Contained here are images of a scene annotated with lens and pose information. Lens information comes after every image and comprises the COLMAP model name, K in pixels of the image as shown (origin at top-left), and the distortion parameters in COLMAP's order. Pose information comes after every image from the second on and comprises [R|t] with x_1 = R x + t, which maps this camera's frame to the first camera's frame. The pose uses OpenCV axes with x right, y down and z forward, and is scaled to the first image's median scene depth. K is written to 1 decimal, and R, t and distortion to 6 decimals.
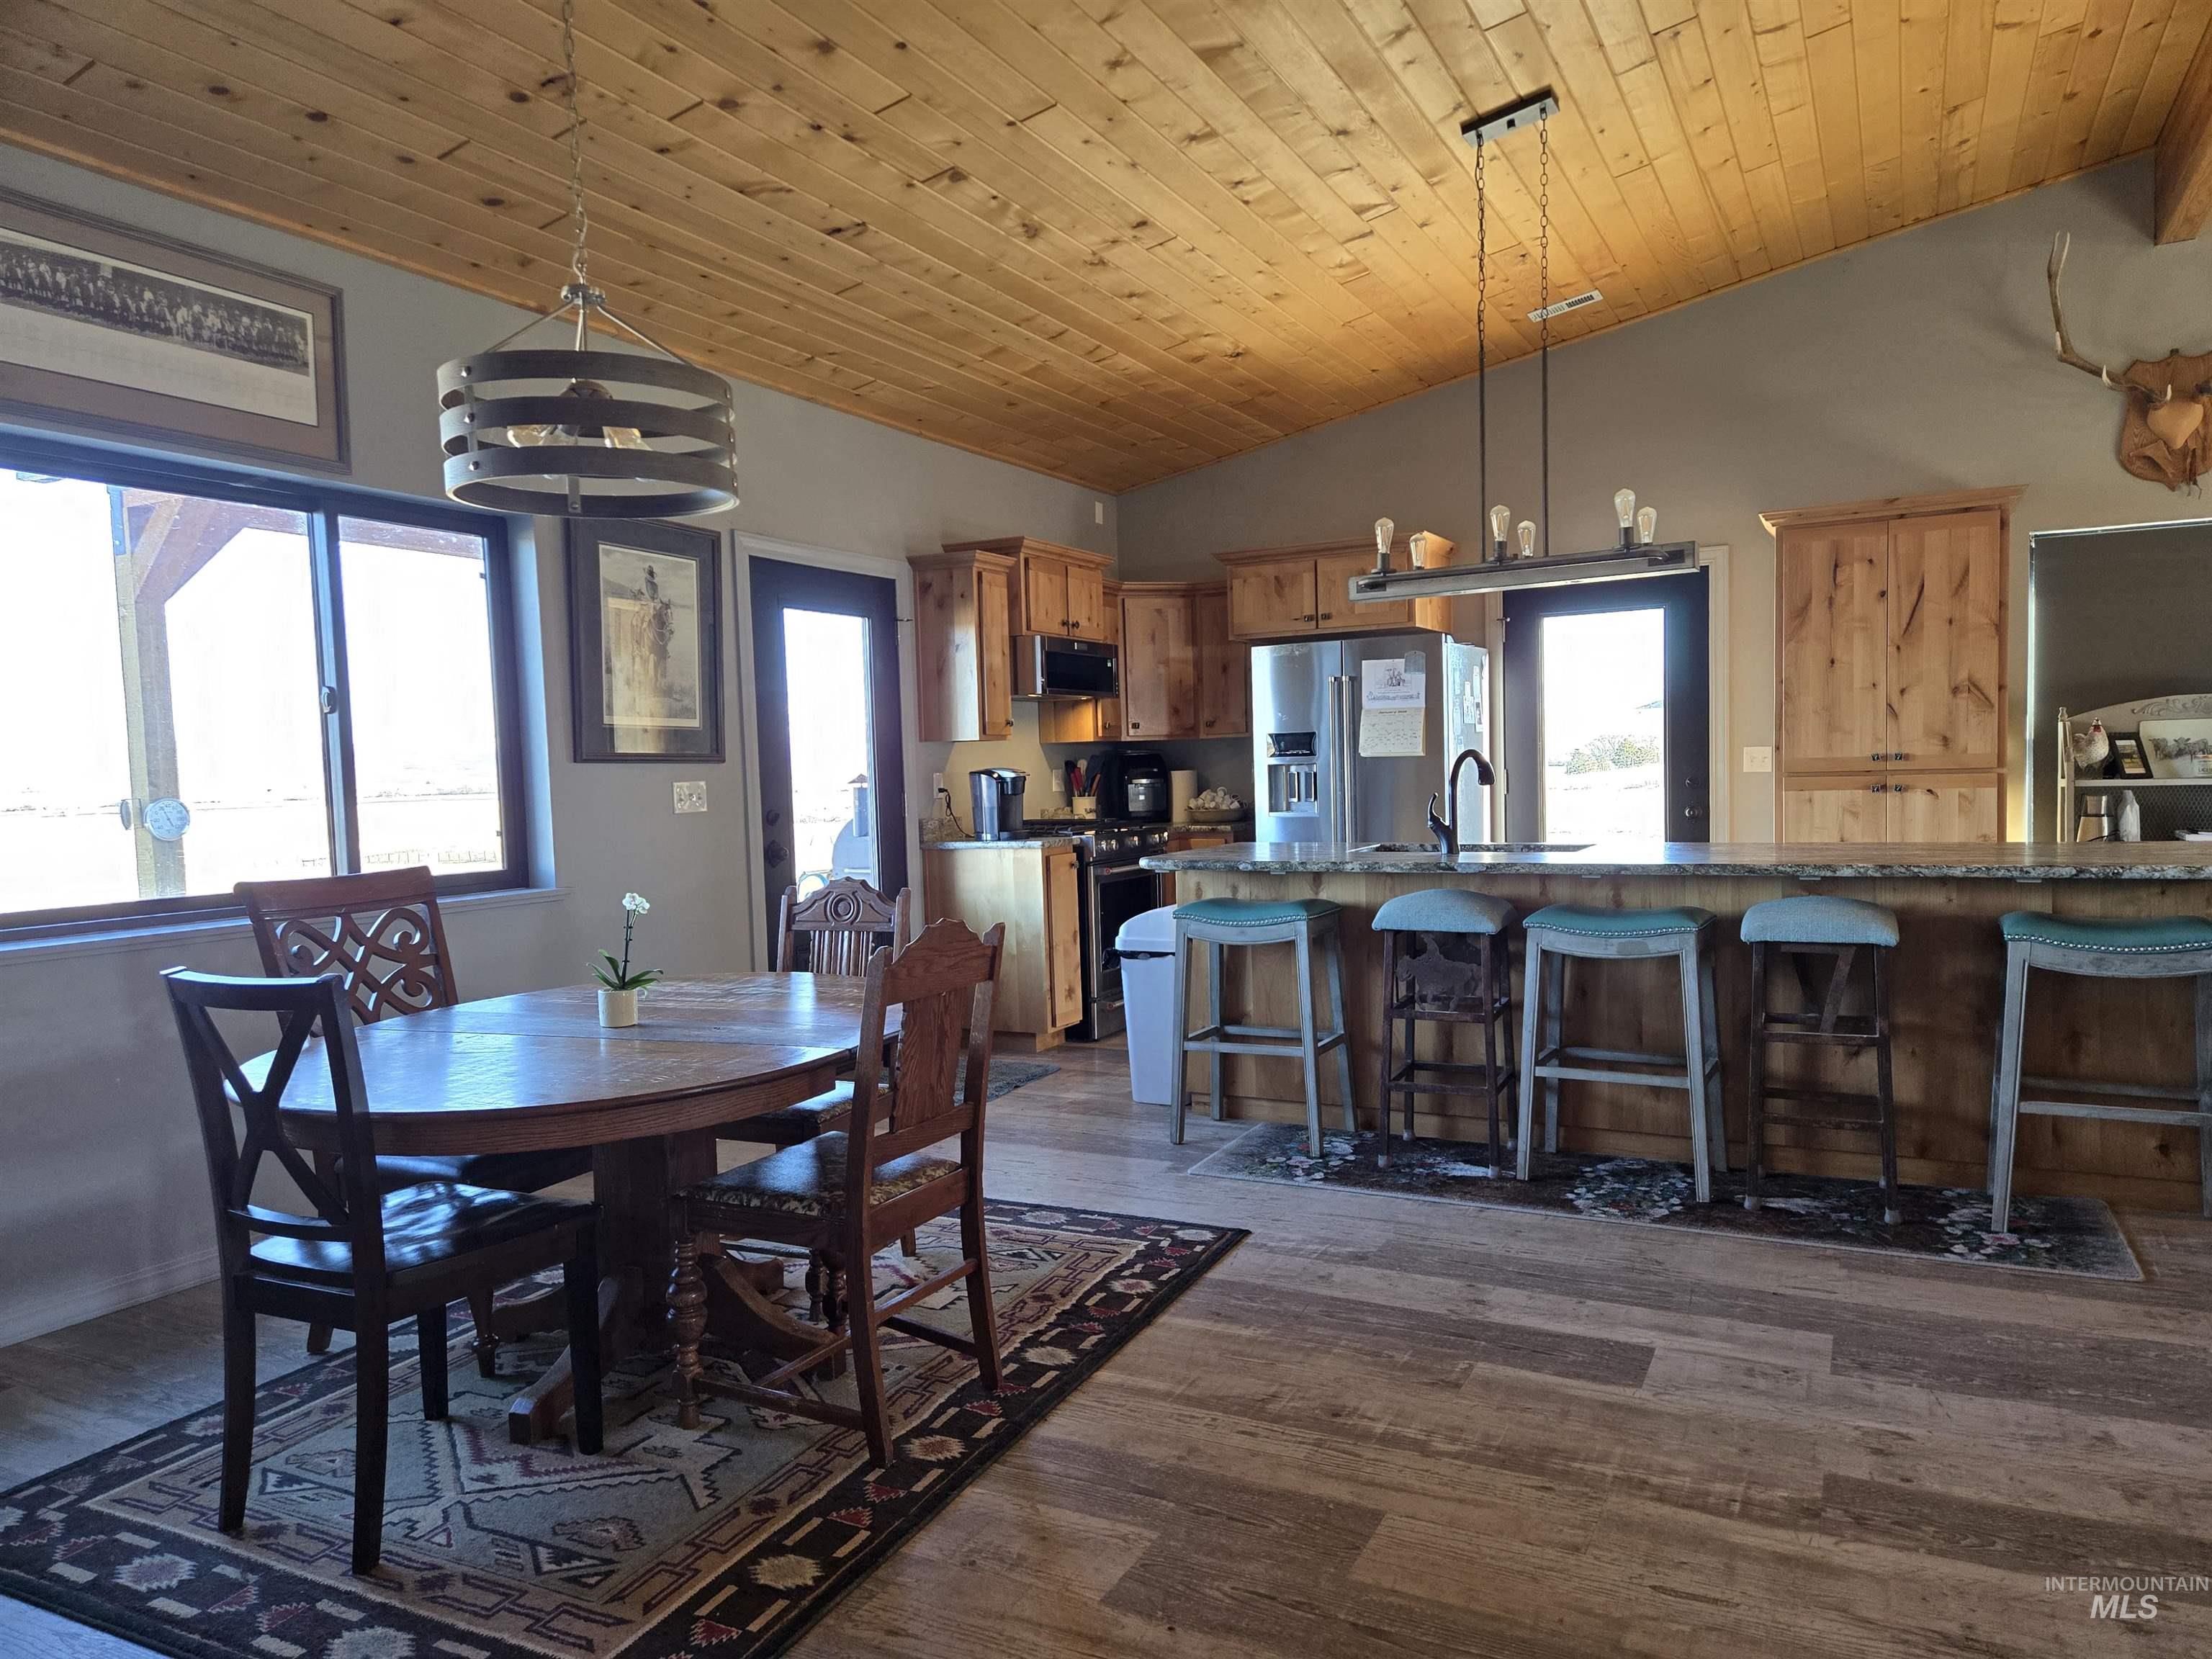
lens RADIAL K [[1492.3, 0, 1140.8], [0, 1492.3, 844.0], [0, 0, 1]] dist [0.040194, -0.003555]
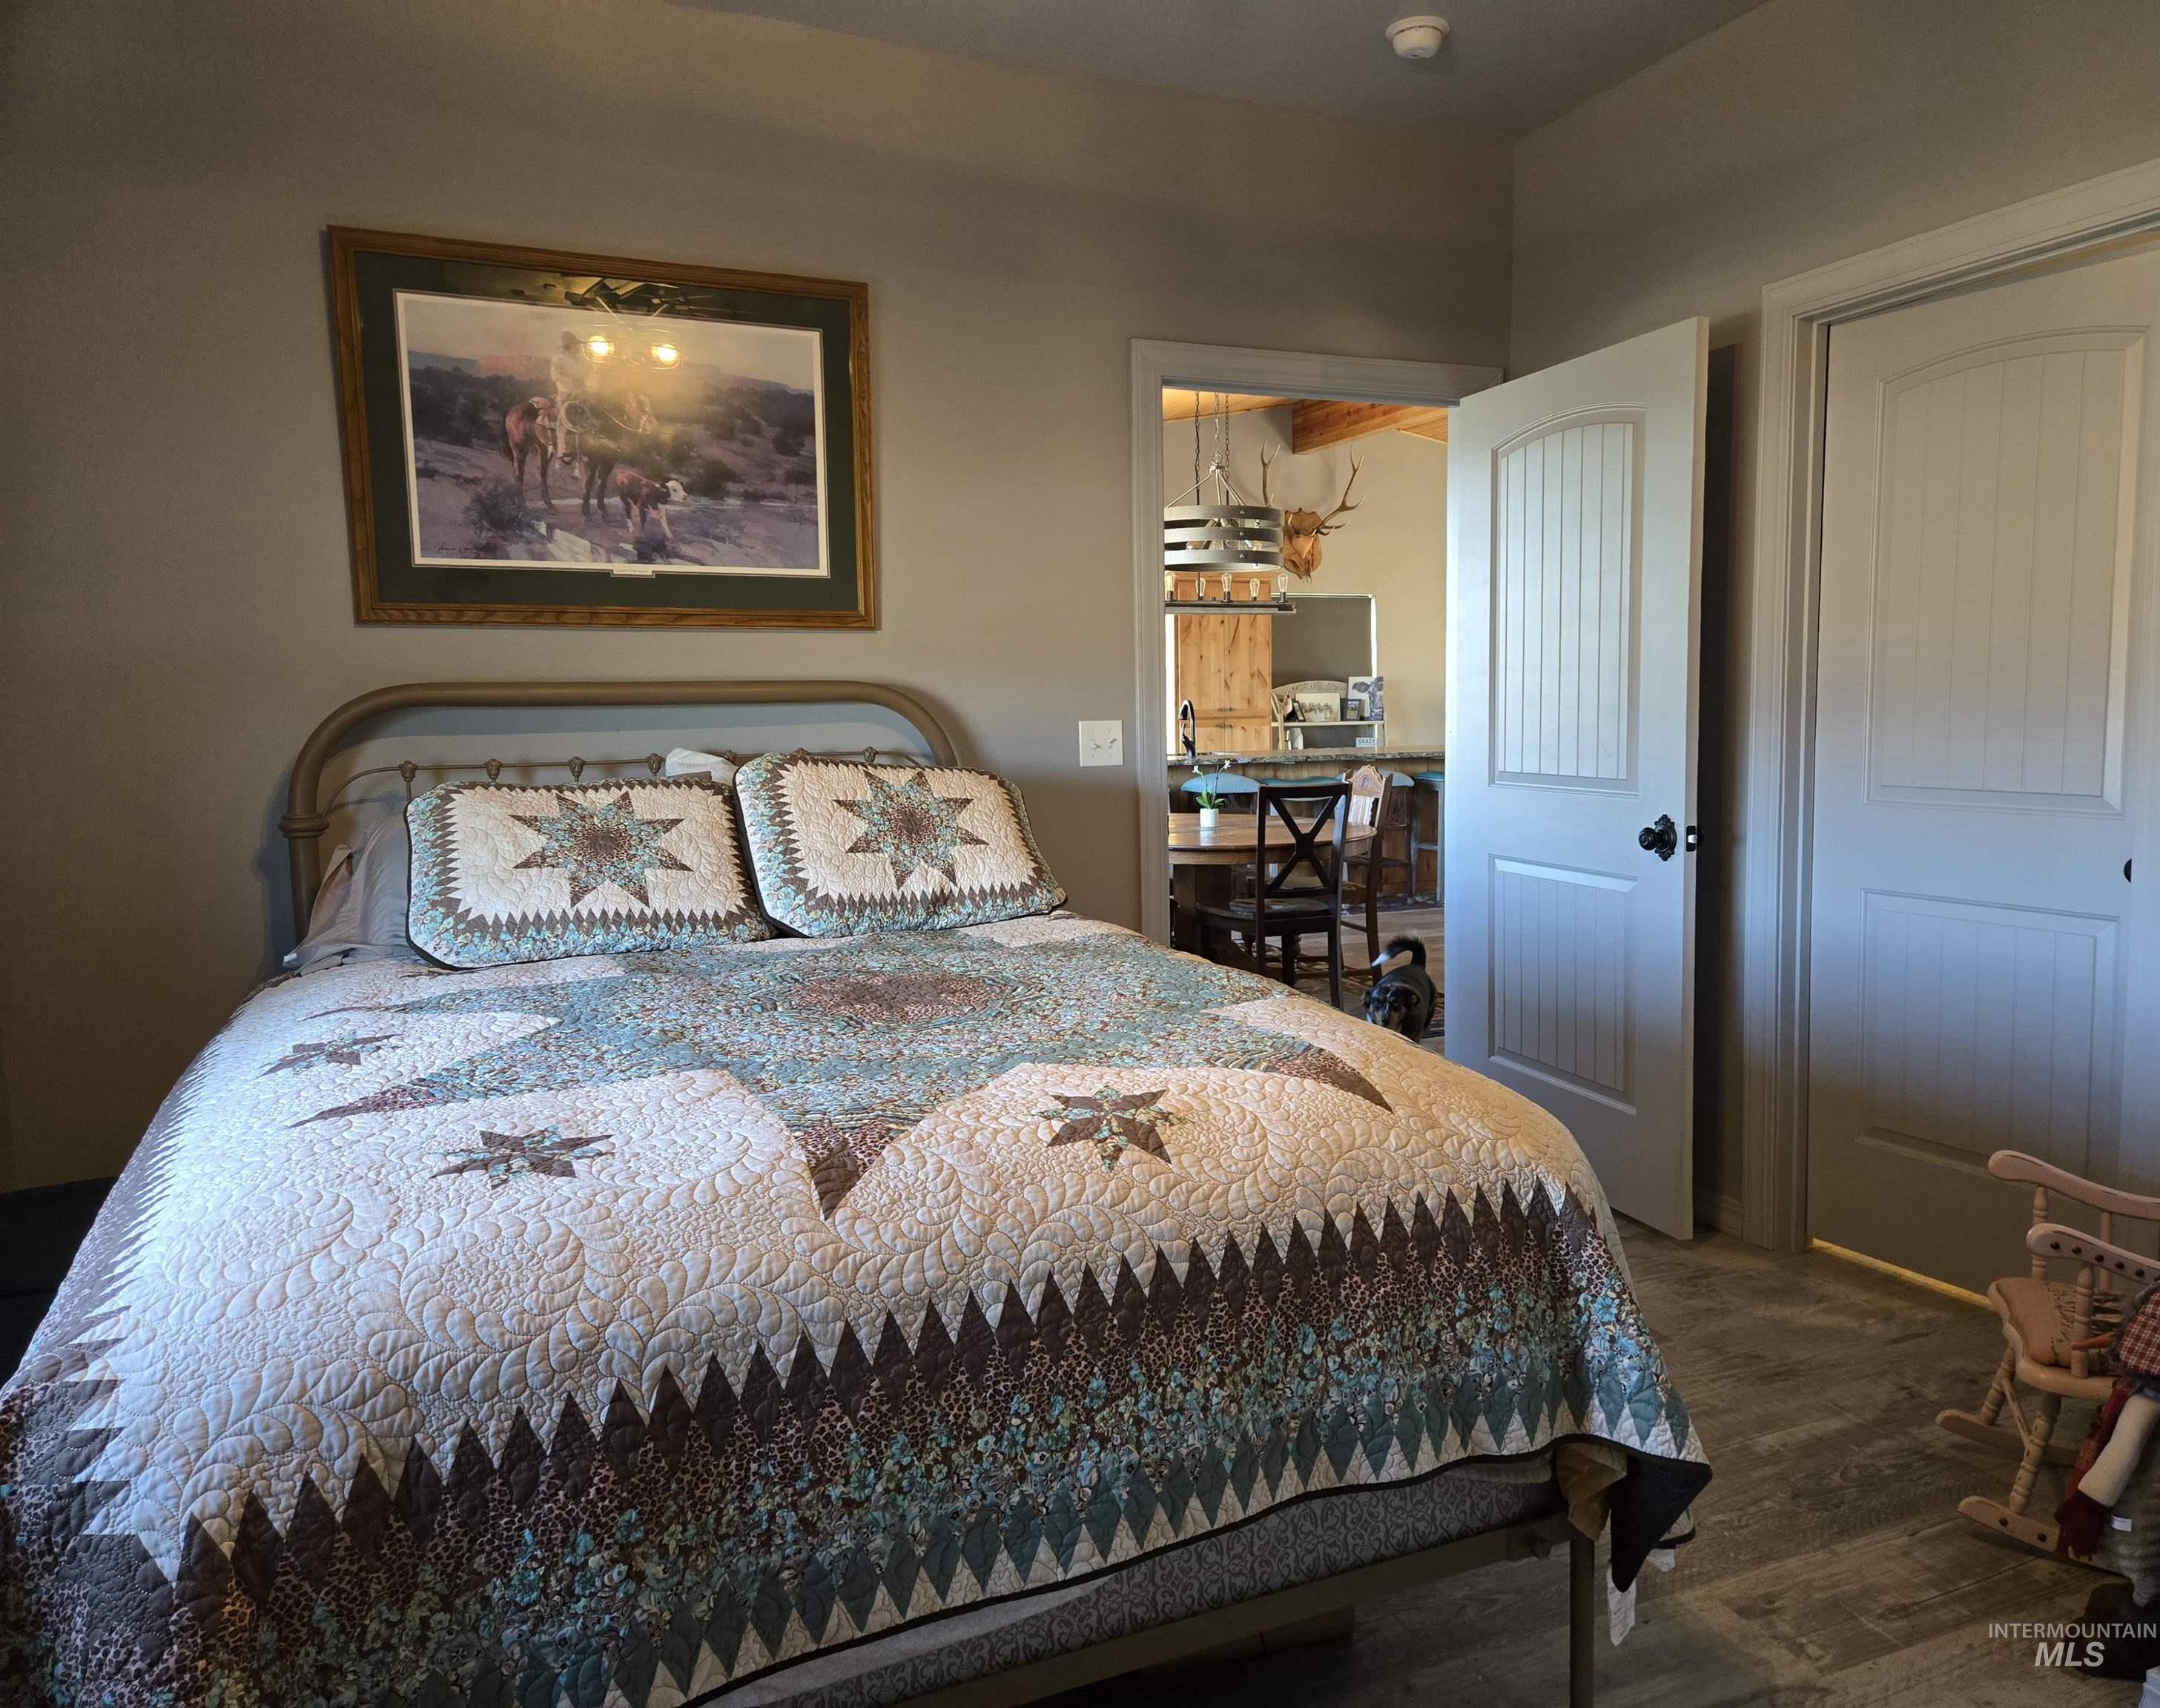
lens RADIAL K [[1549.5, 0, 1080.0], [0, 1549.5, 854.0], [0, 0, 1]] dist [0.002058, 0.000151]
pose [[0.626465, -0.057942, 0.777293, -1.109671], [0.048463, 0.998199, 0.035351, 0.043519], [-0.777942, 0.015524, 0.628145, -0.056915]]
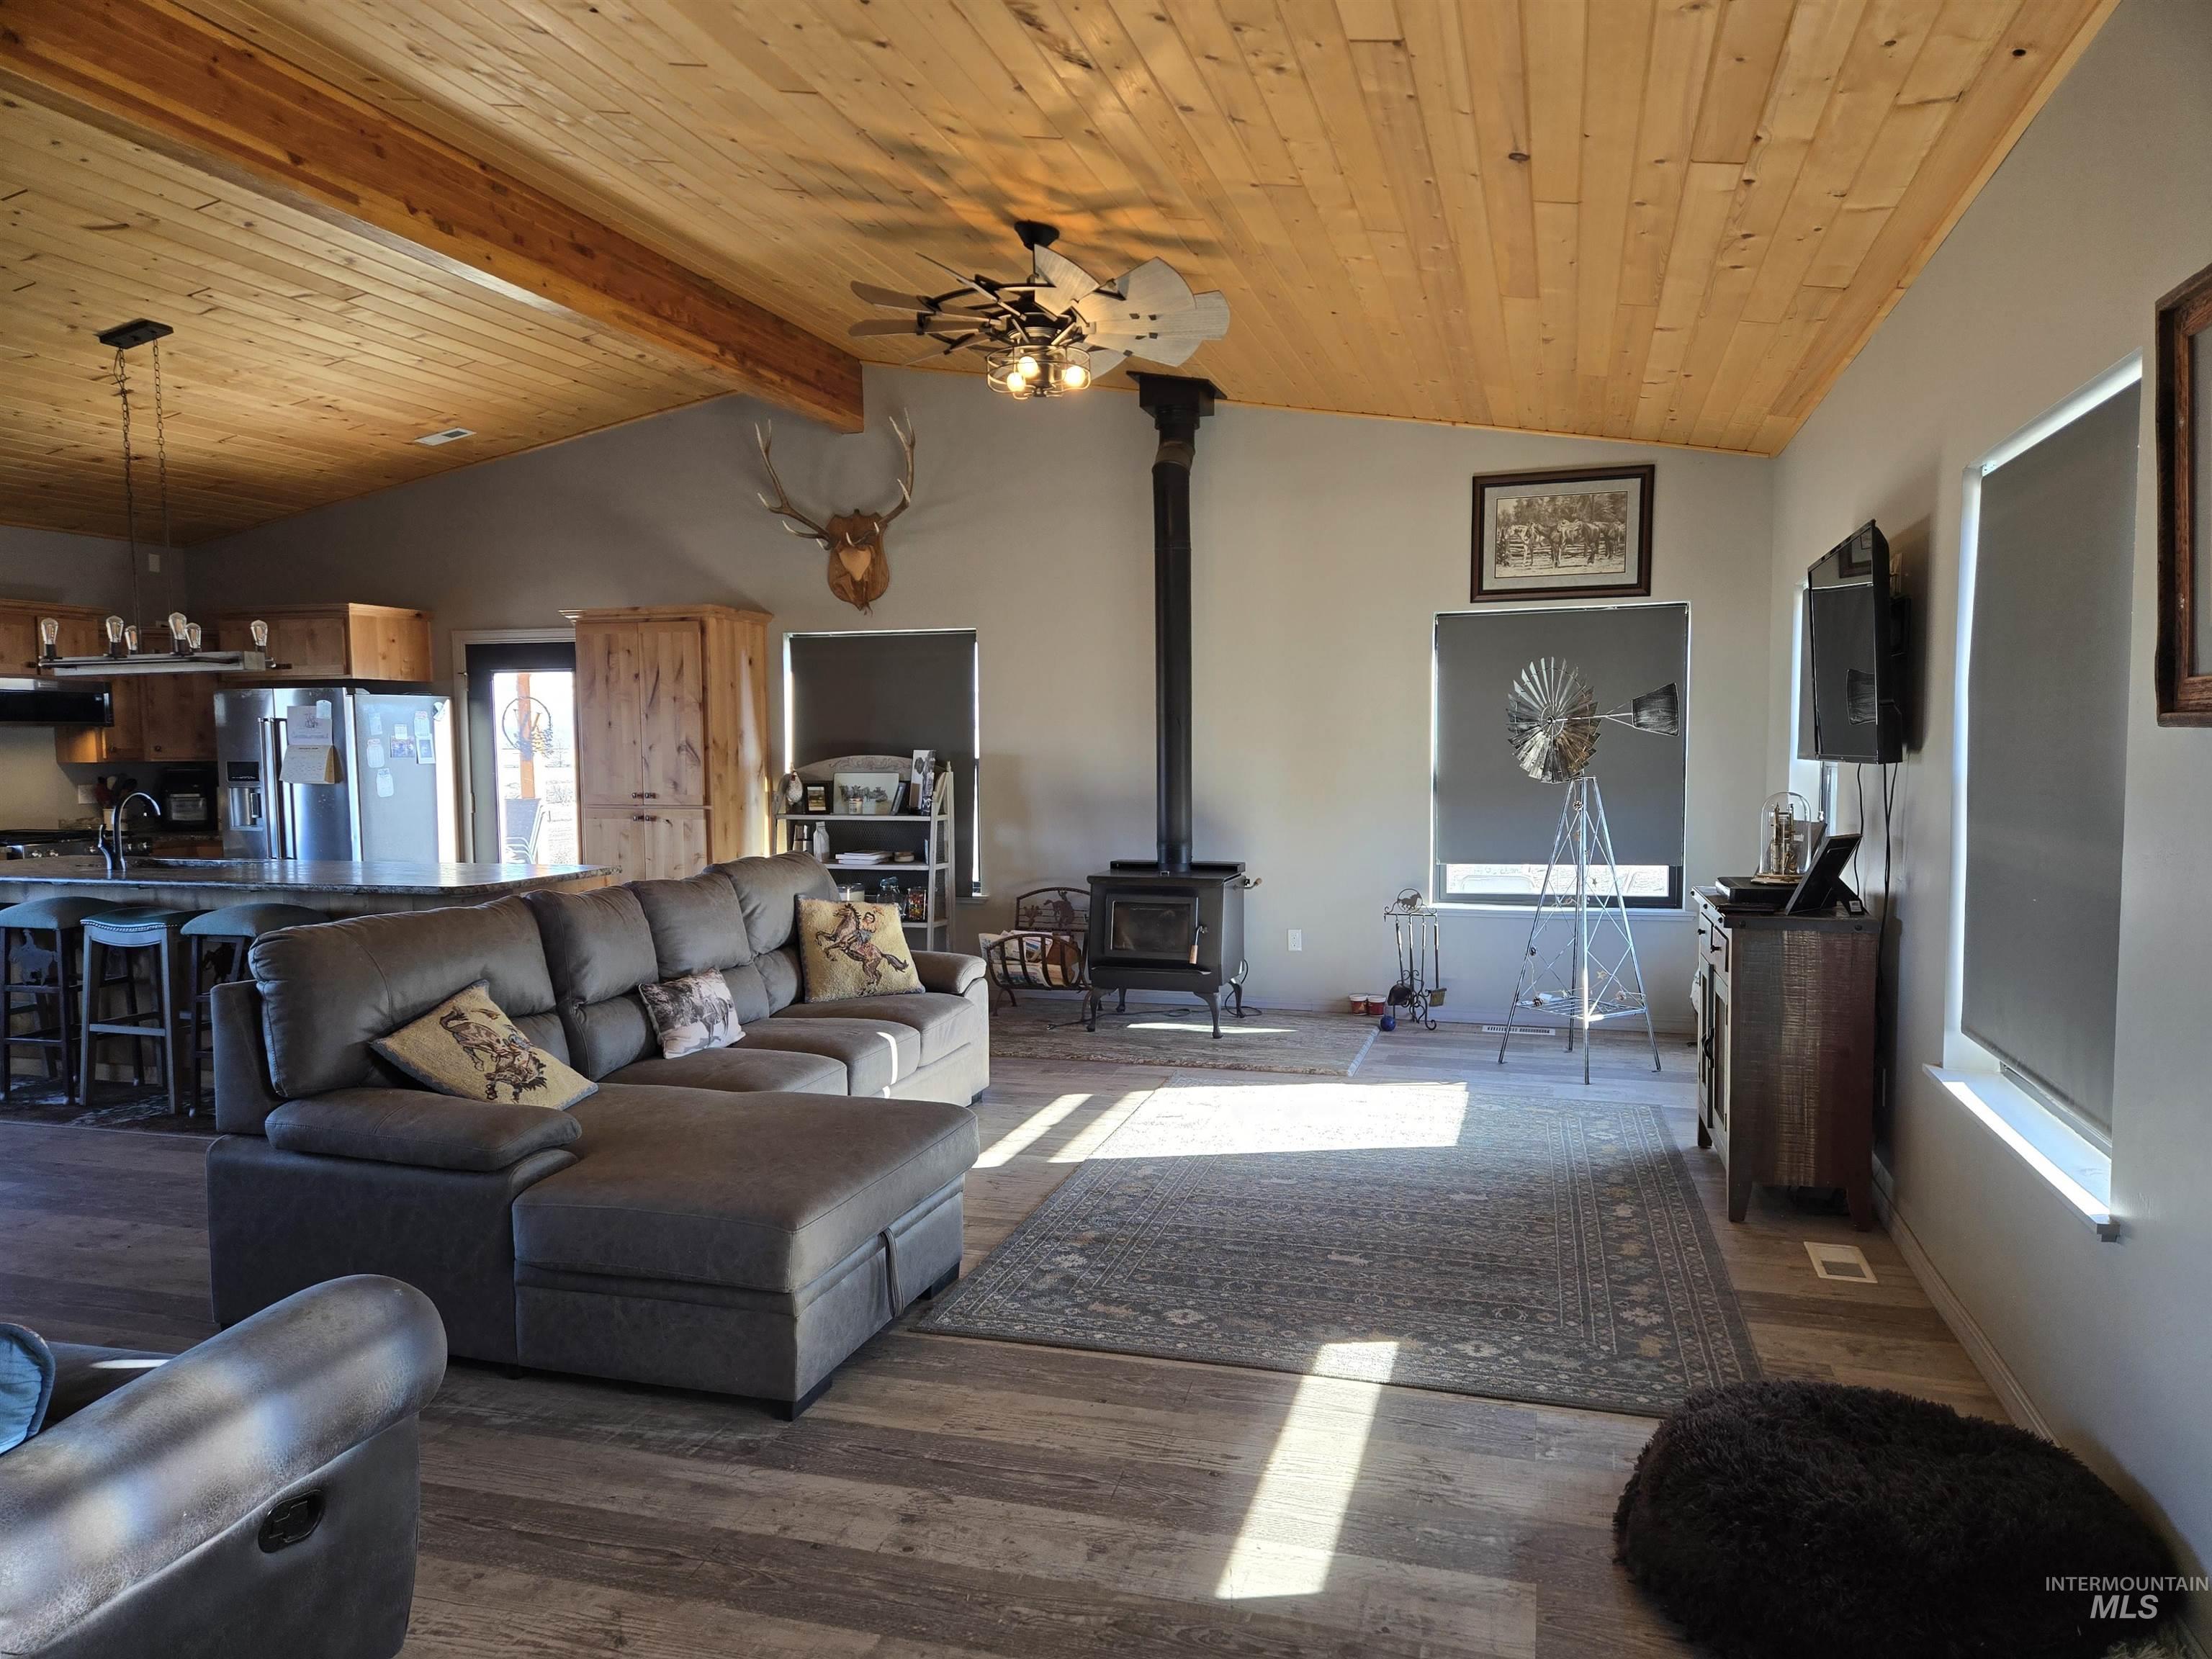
lens RADIAL K [[1492.3, 0, 1140.8], [0, 1492.3, 844.0], [0, 0, 1]] dist [0.040194, -0.003555]
pose [[0.982043, 0.009425, 0.188420, 0.681608], [-0.012131, 0.999839, 0.013209, -0.036997], [-0.188266, -0.015258, 0.982000, -0.416718]]
